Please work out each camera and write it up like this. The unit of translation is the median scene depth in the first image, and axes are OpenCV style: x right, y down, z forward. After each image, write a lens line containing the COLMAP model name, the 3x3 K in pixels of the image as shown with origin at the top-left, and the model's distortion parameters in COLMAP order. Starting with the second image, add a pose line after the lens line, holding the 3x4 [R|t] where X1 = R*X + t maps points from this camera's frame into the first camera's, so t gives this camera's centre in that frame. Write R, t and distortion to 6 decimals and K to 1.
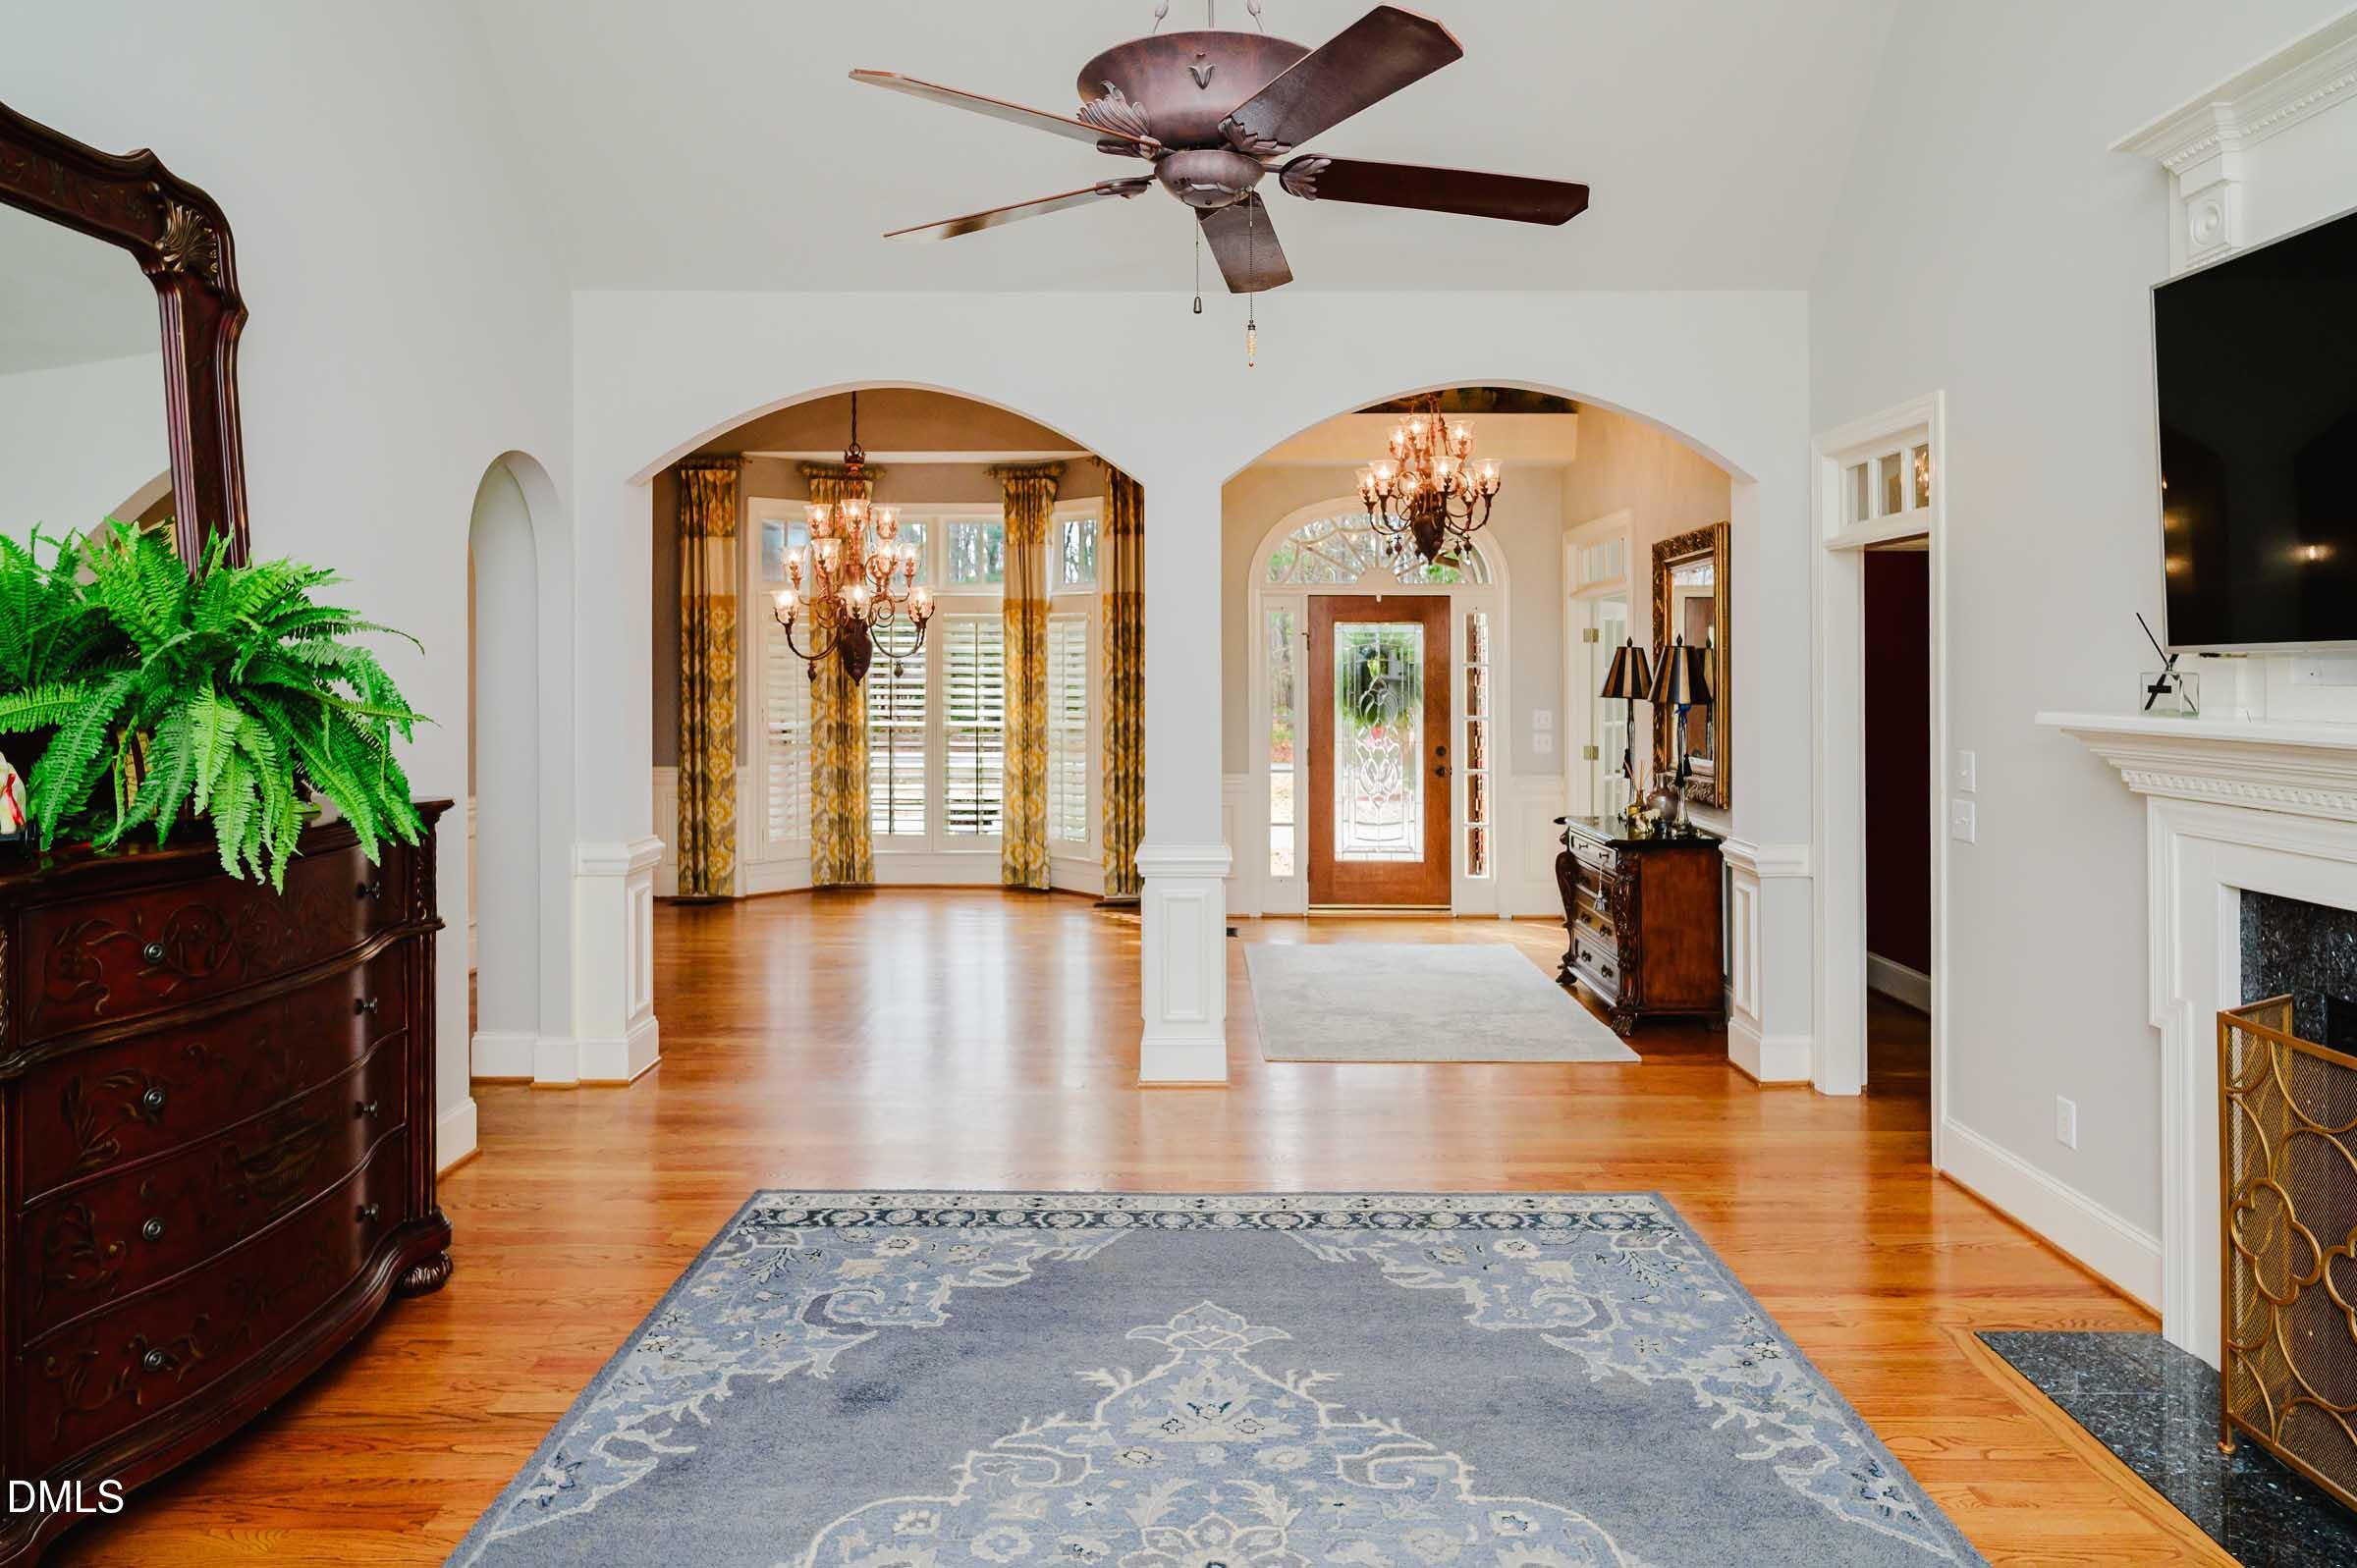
lens RADIAL K [[1432.7, 0, 1181.7], [0, 1432.7, 688.9], [0, 0, 1]] dist [-0.003472, -0.001727]
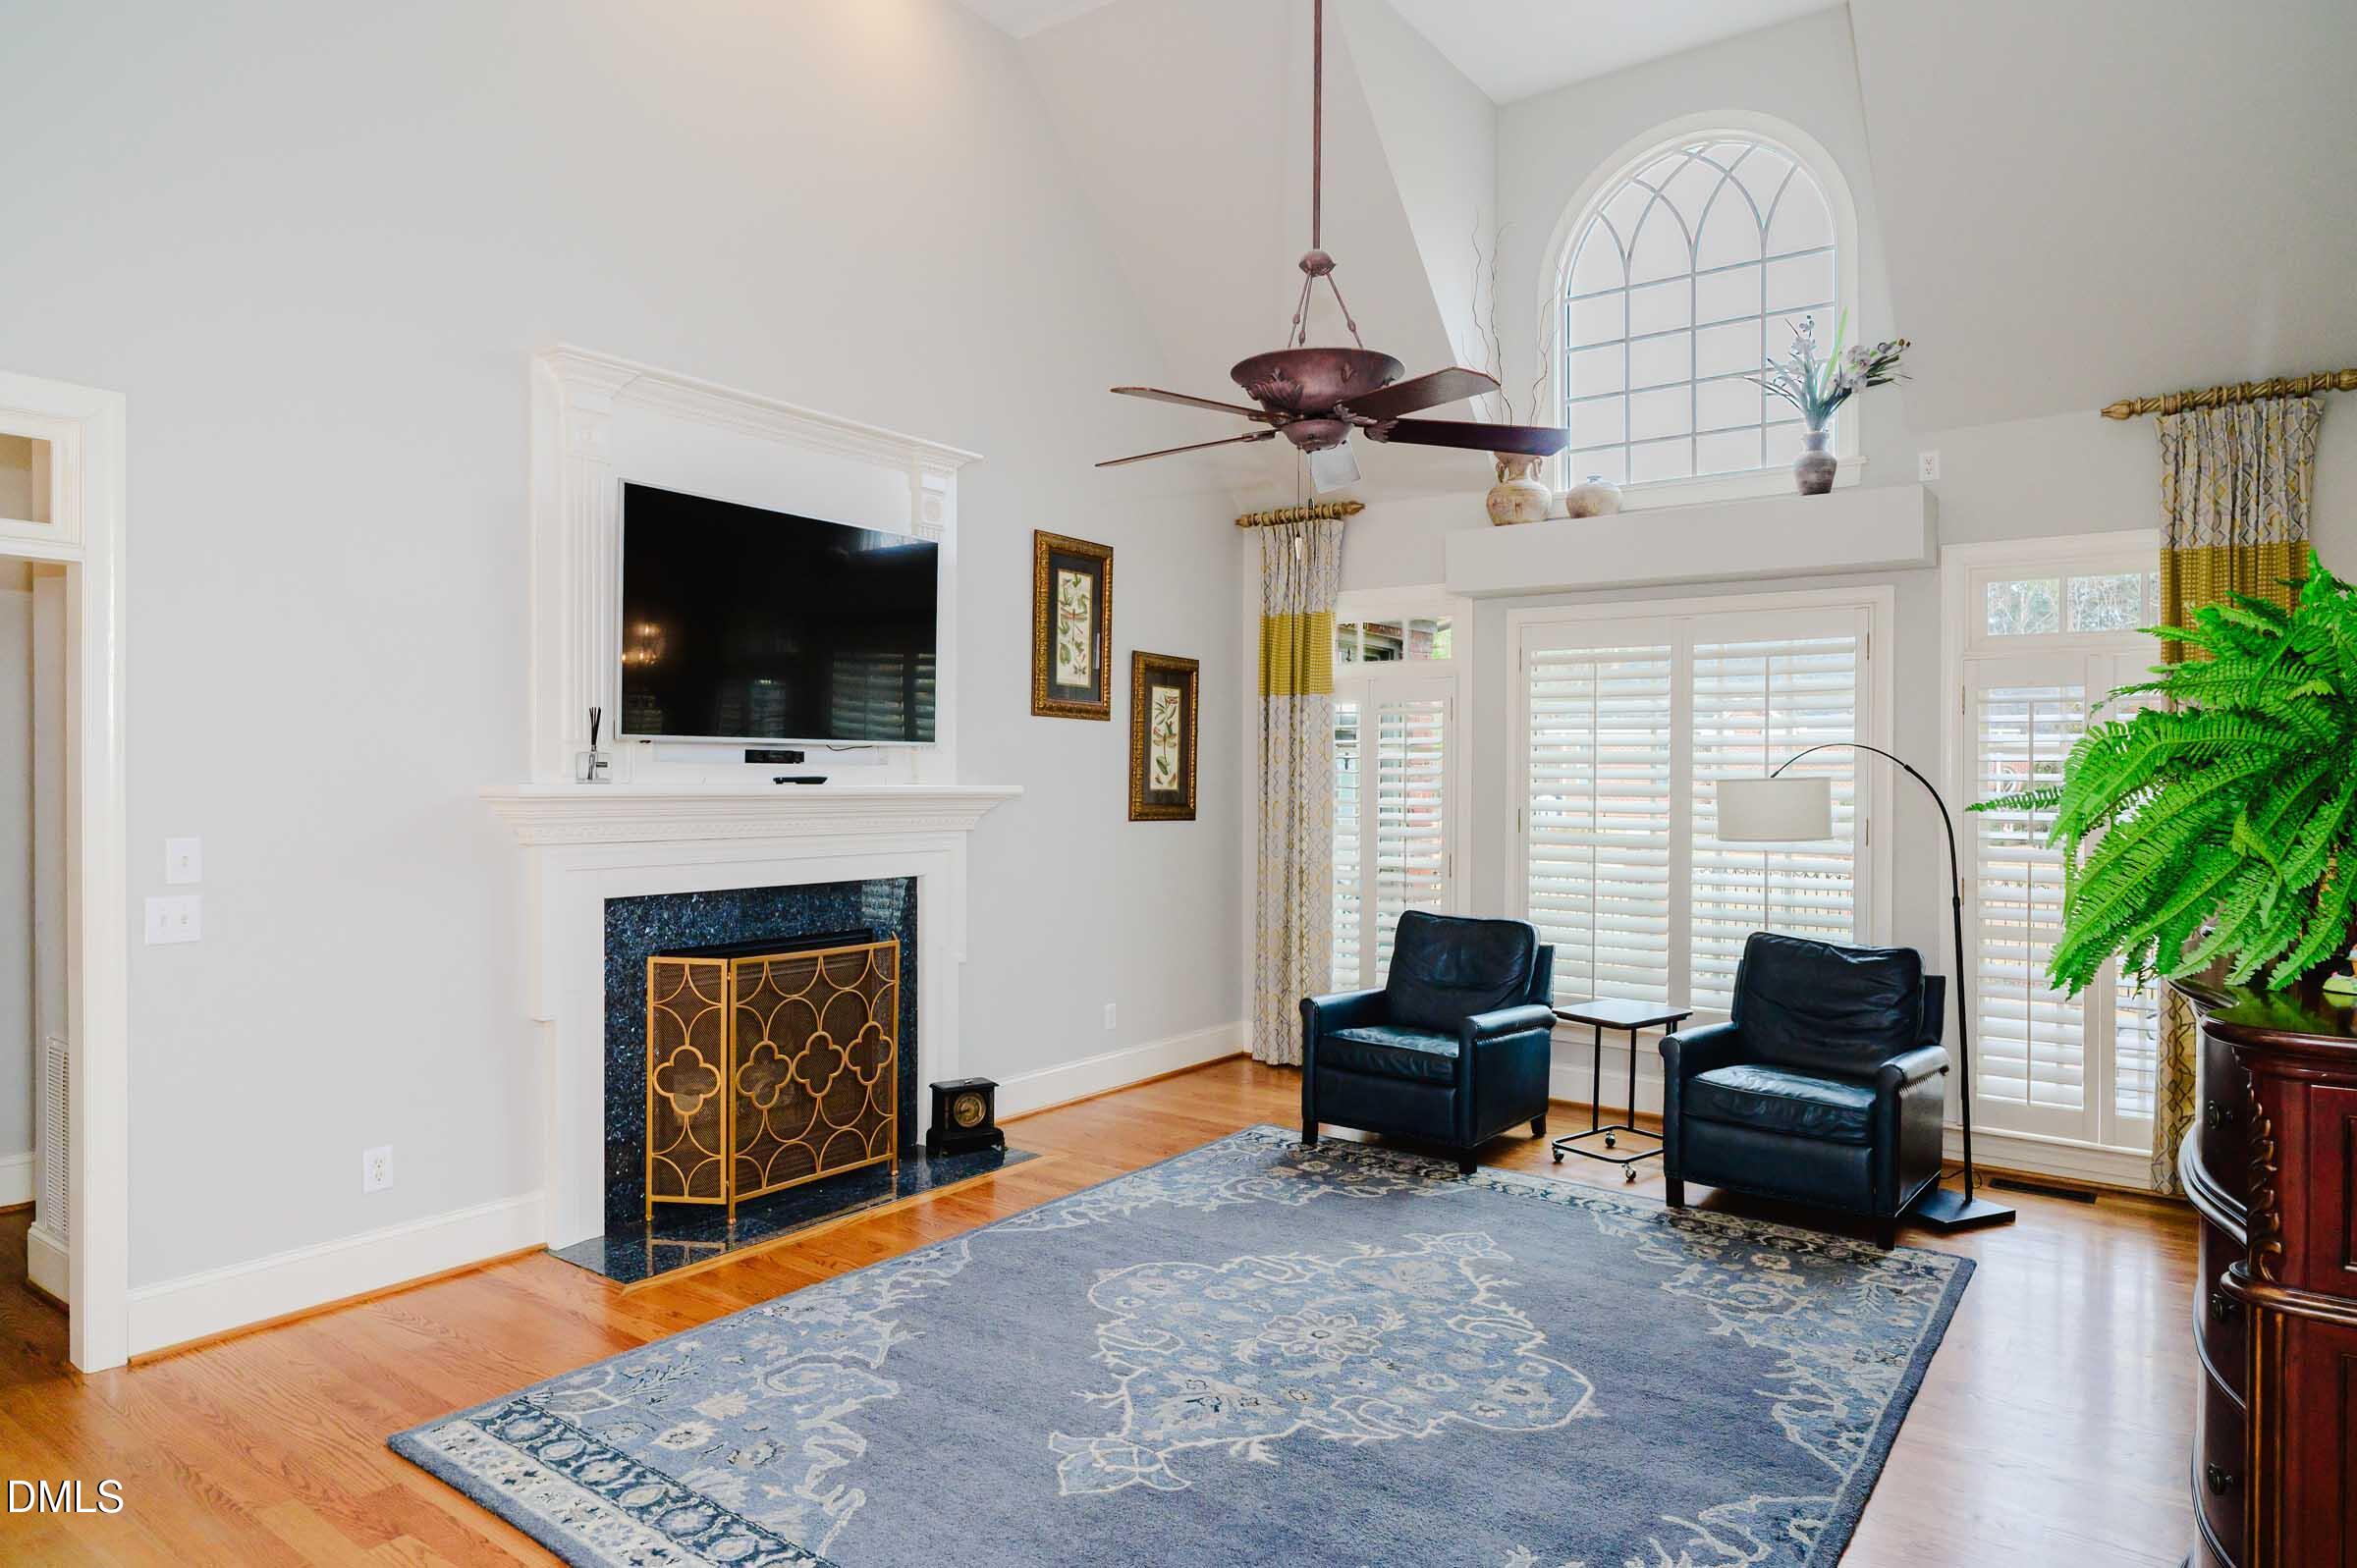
lens RADIAL K [[1411.2, 0, 1166.8], [0, 1411.2, 779.7], [0, 0, 1]] dist [-0.003944, 0.002392]
pose [[-0.804366, -0.012798, 0.593996, -0.466738], [-0.003473, 0.999852, 0.016839, -0.008495], [-0.594124, 0.011482, -0.804292, 1.454749]]
